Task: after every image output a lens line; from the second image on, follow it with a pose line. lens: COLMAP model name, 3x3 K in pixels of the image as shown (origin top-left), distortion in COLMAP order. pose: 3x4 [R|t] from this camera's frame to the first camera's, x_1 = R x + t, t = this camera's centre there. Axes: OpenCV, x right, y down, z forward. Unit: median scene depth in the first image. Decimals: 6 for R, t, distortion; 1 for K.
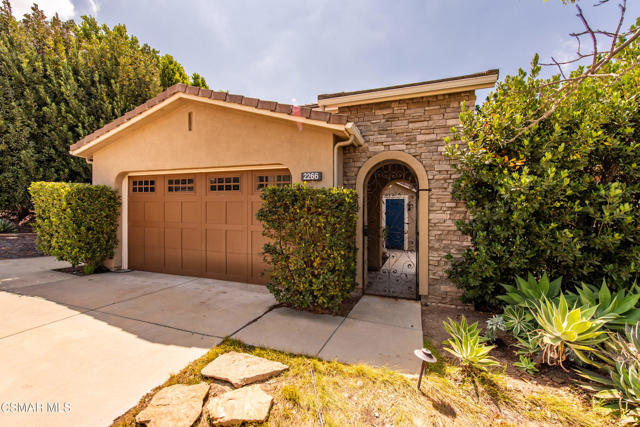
lens RADIAL K [[273.6, 0, 317.2], [0, 273.6, 204.0], [0, 0, 1]] dist [0.002587, 0.000398]
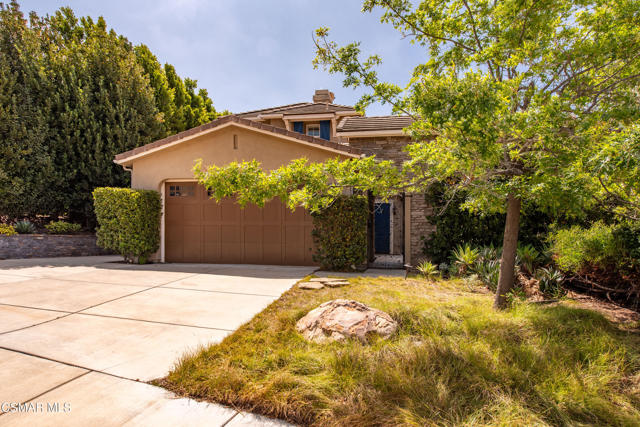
lens RADIAL K [[396.0, 0, 320.0], [0, 396.0, 213.5], [0, 0, 1]] dist [0.002710, 0.000039]
pose [[0.988586, -0.000916, 0.150654, -0.339062], [0.000330, 0.999992, 0.003914, 0.028508], [-0.150657, -0.003820, 0.988579, -0.878803]]
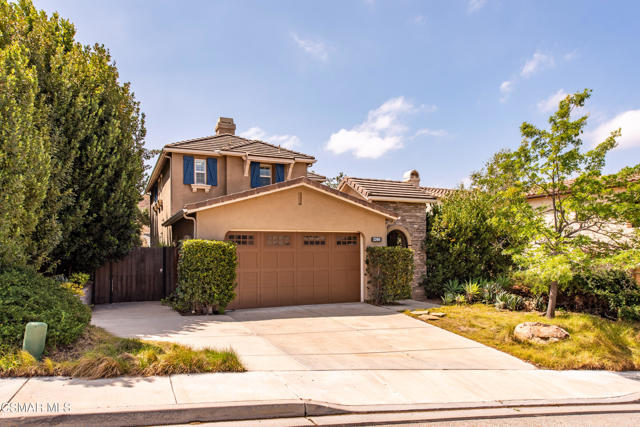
lens RADIAL K [[453.5, 0, 320.0], [0, 453.5, 213.5], [0, 0, 1]] dist [0.008781, 0.002444]
pose [[0.720792, 0.030320, 0.692488, -2.005313], [-0.021752, 0.999540, -0.021124, -0.165438], [-0.692811, 0.000163, 0.721120, -0.819547]]
